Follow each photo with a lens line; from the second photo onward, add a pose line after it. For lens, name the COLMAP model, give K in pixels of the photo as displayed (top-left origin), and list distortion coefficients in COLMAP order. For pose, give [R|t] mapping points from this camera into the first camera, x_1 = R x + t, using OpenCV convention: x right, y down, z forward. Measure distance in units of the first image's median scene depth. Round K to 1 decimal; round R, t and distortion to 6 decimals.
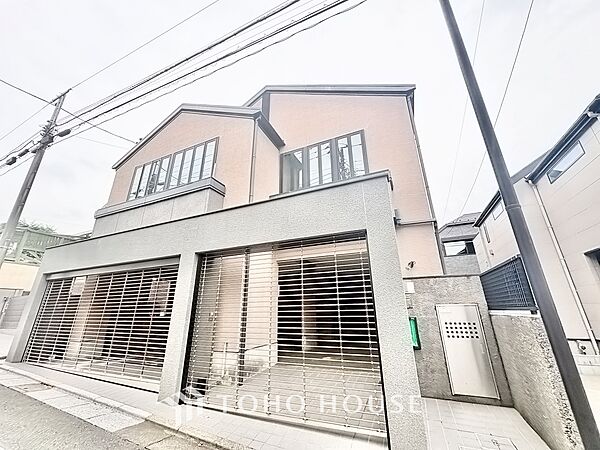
lens RADIAL K [[238.8, 0, 300.0], [0, 238.8, 225.7], [0, 0, 1]] dist [-0.000125, -0.000145]
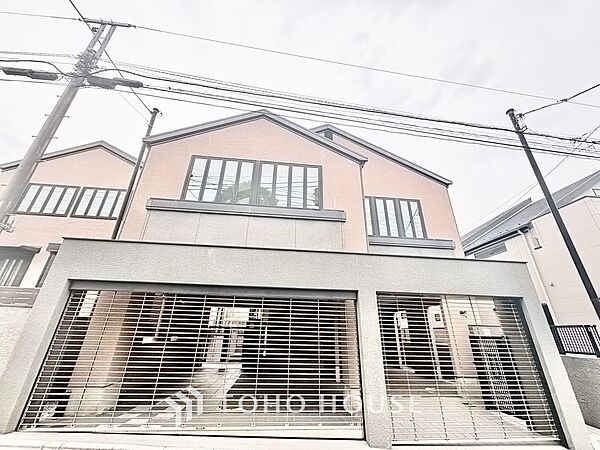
lens RADIAL K [[240.0, 0, 299.5], [0, 240.0, 225.2], [0, 0, 1]] dist [-0.000847, -0.000336]
pose [[0.866444, 0.230147, 0.443065, -0.824496], [-0.197720, 0.973035, -0.118780, 0.014180], [-0.458455, 0.015314, 0.888586, 0.138636]]
